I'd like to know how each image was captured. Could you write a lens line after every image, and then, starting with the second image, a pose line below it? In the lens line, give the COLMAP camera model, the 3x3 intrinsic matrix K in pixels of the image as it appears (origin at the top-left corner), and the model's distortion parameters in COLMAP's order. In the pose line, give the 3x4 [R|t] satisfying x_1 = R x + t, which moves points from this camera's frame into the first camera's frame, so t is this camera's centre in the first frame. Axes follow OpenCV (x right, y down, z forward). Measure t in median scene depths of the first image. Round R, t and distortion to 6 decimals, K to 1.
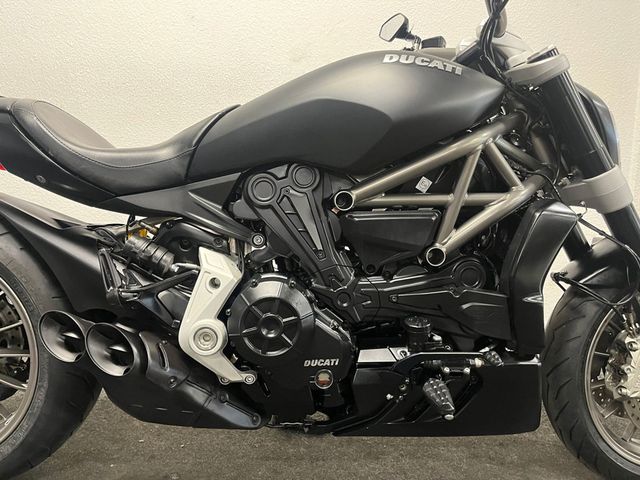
lens RADIAL K [[482.0, 0, 320.0], [0, 482.0, 240.0], [0, 0, 1]] dist [0.095478, -0.151358]
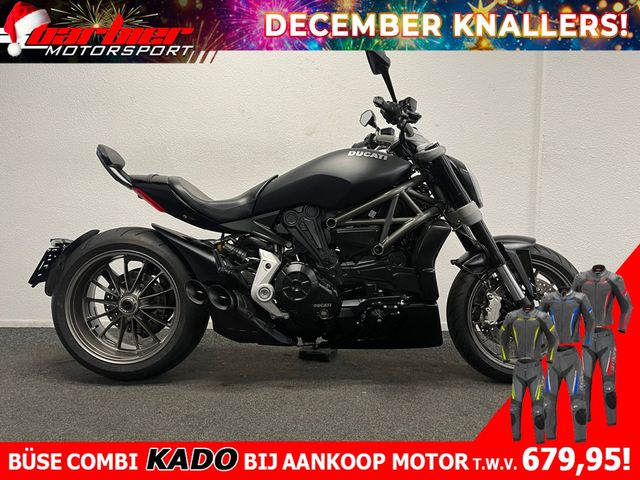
lens RADIAL K [[482.0, 0, 320.0], [0, 482.0, 240.0], [0, 0, 1]] dist [0.095478, -0.151358]
pose [[0.998650, -0.025382, -0.045328, 0.087926], [0.023073, 0.998445, -0.050753, 0.086758], [0.046546, 0.049639, 0.997682, -0.961633]]
